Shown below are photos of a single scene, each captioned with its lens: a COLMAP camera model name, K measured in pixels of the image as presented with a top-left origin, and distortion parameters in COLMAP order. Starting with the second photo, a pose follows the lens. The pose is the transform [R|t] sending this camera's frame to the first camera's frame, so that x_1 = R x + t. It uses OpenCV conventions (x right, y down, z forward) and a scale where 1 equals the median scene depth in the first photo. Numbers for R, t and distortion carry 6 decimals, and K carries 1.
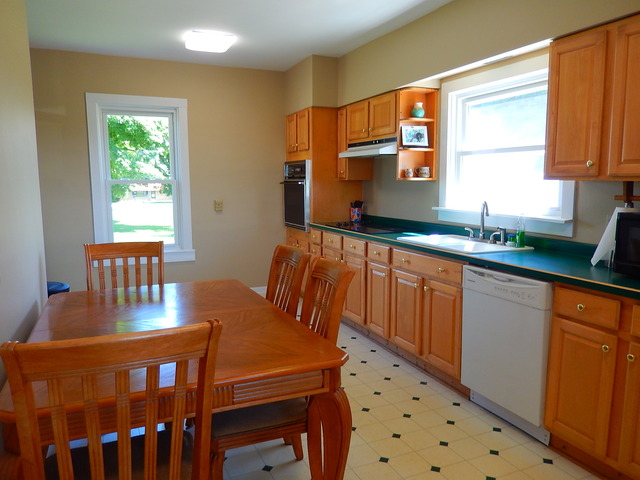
lens RADIAL K [[479.5, 0, 319.0], [0, 479.5, 239.6], [0, 0, 1]] dist [-0.005127, -0.001535]
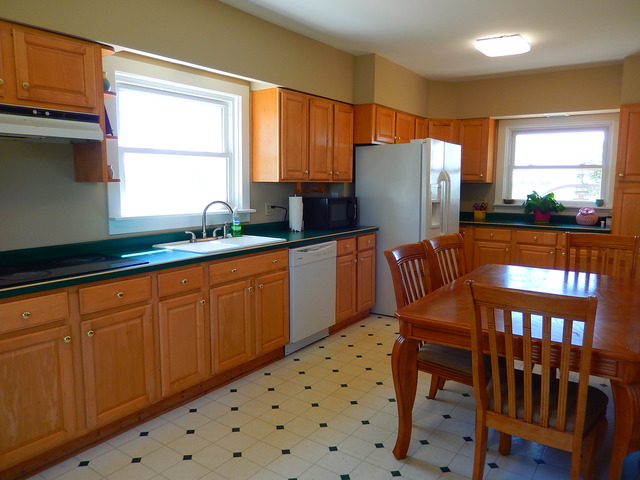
lens RADIAL K [[479.5, 0, 319.4], [0, 479.5, 238.4], [0, 0, 1]] dist [-0.005127, -0.001535]
pose [[-0.515333, -0.113022, 0.849505, -0.697786], [0.095908, 0.977432, 0.188222, -0.179374], [-0.851607, 0.178471, -0.492863, 1.354298]]
